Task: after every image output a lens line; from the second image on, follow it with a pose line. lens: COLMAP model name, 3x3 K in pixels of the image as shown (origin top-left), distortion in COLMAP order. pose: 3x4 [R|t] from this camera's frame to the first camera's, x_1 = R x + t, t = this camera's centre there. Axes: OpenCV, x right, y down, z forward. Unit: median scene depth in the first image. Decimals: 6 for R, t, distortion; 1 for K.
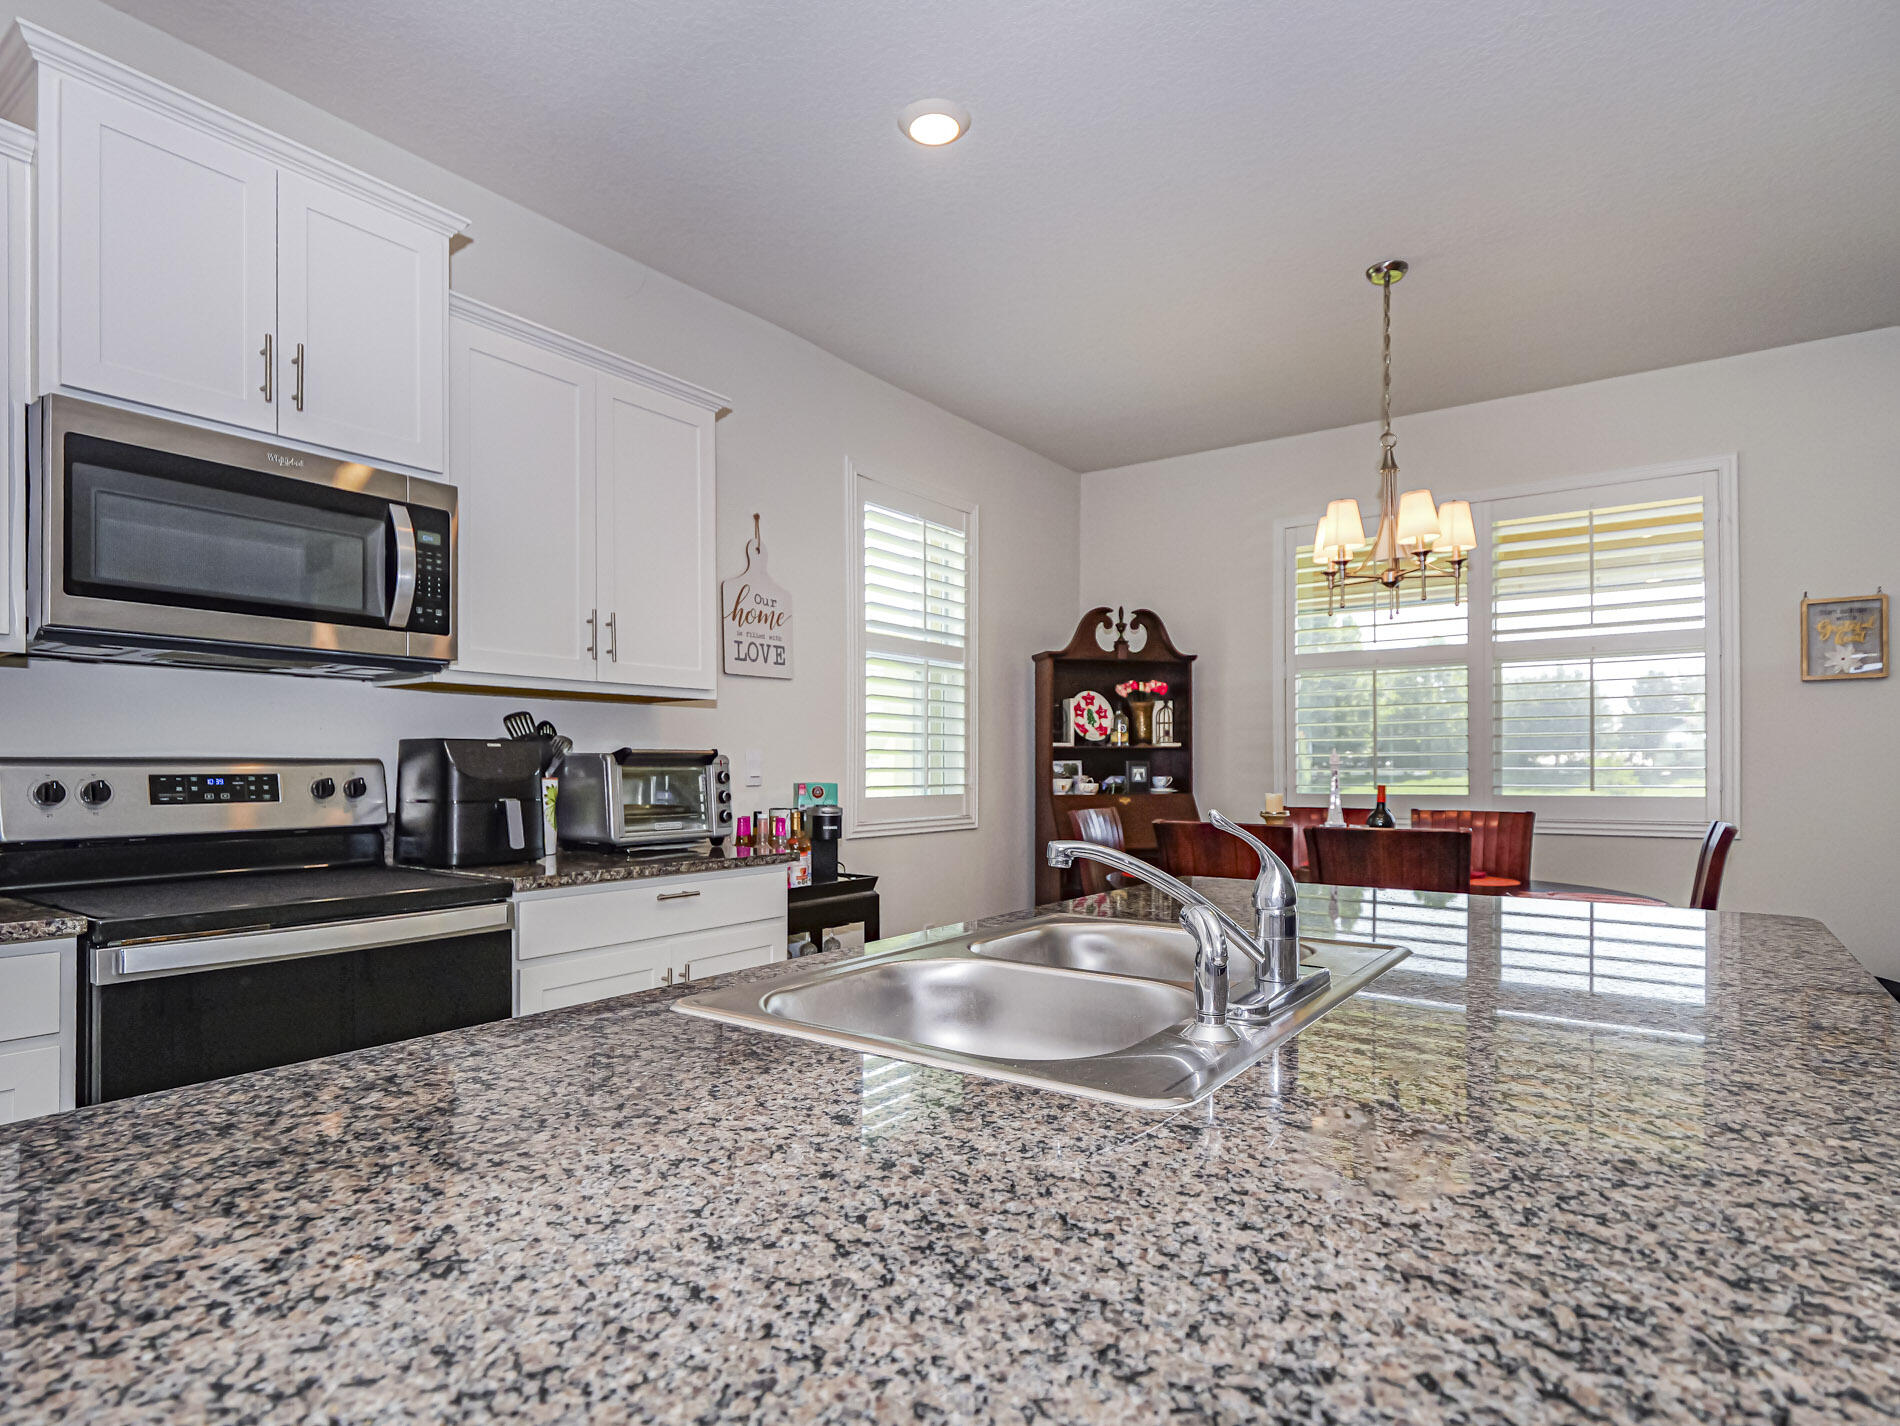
lens RADIAL K [[1009.6, 0, 943.5], [0, 1009.6, 747.3], [0, 0, 1]] dist [0.001446, 0.000368]
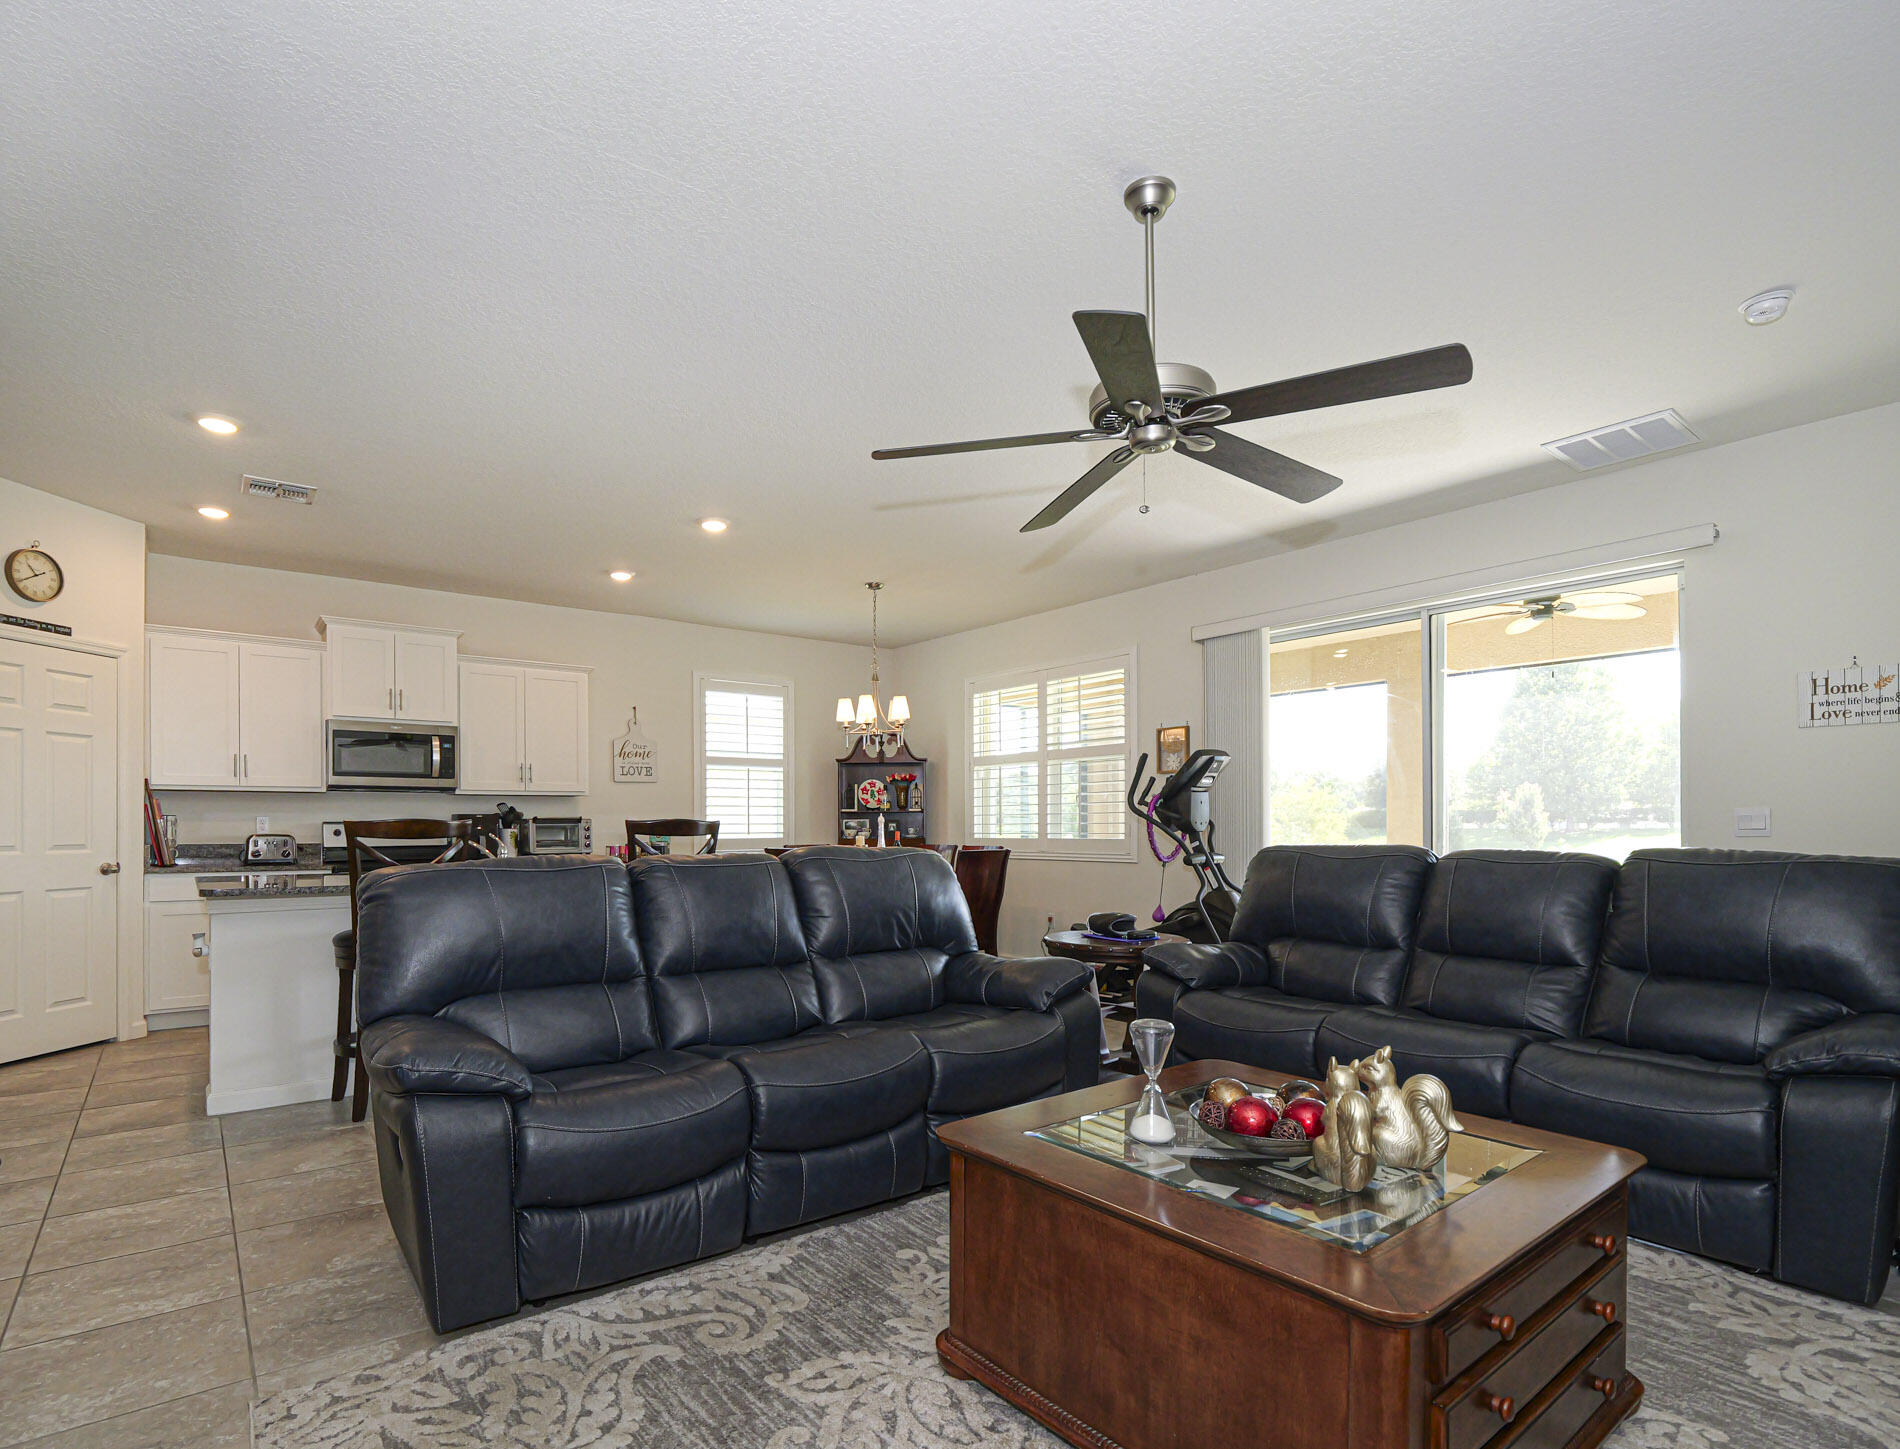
lens RADIAL K [[955.4, 0, 953.1], [0, 955.4, 803.5], [0, 0, 1]] dist [0.000055, -0.000240]
pose [[0.968516, -0.012294, -0.248646, 1.001117], [0.011720, 0.999924, -0.003789, -0.008587], [0.248674, 0.000756, 0.968587, -0.823103]]
